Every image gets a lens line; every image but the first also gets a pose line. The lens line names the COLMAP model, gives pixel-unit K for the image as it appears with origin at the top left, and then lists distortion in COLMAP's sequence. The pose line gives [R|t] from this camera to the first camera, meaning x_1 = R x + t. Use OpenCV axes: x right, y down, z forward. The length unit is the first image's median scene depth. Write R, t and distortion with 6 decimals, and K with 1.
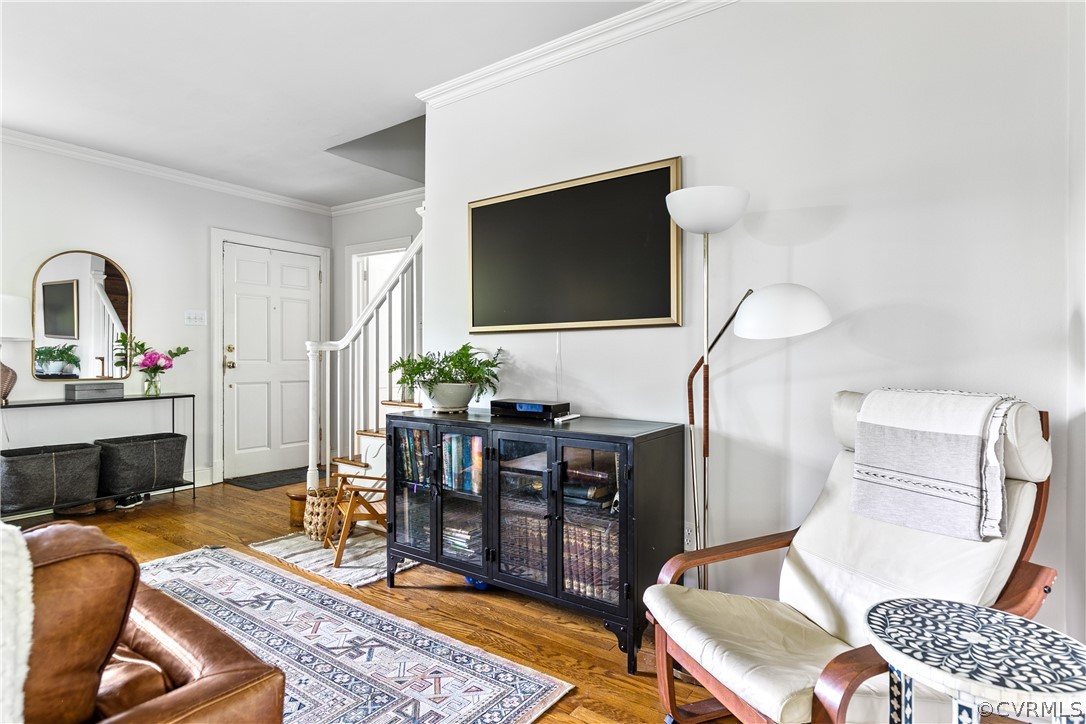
lens RADIAL K [[583.2, 0, 541.5], [0, 583.2, 358.7], [0, 0, 1]] dist [0.001008, 0.000638]
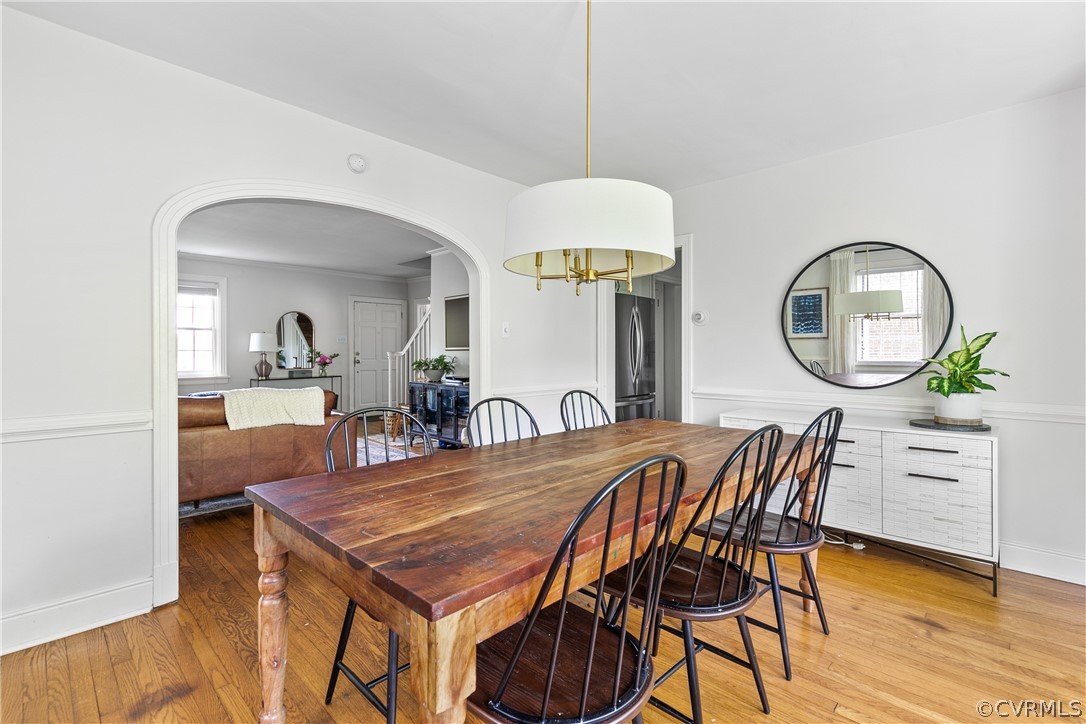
lens RADIAL K [[497.1, 0, 543.7], [0, 497.1, 358.2], [0, 0, 1]] dist [0.010702, -0.000303]
pose [[0.988937, -0.001479, -0.148331, 0.430971], [0.003494, 0.999905, 0.013326, -0.025736], [0.148297, -0.013697, 0.988848, -0.731630]]
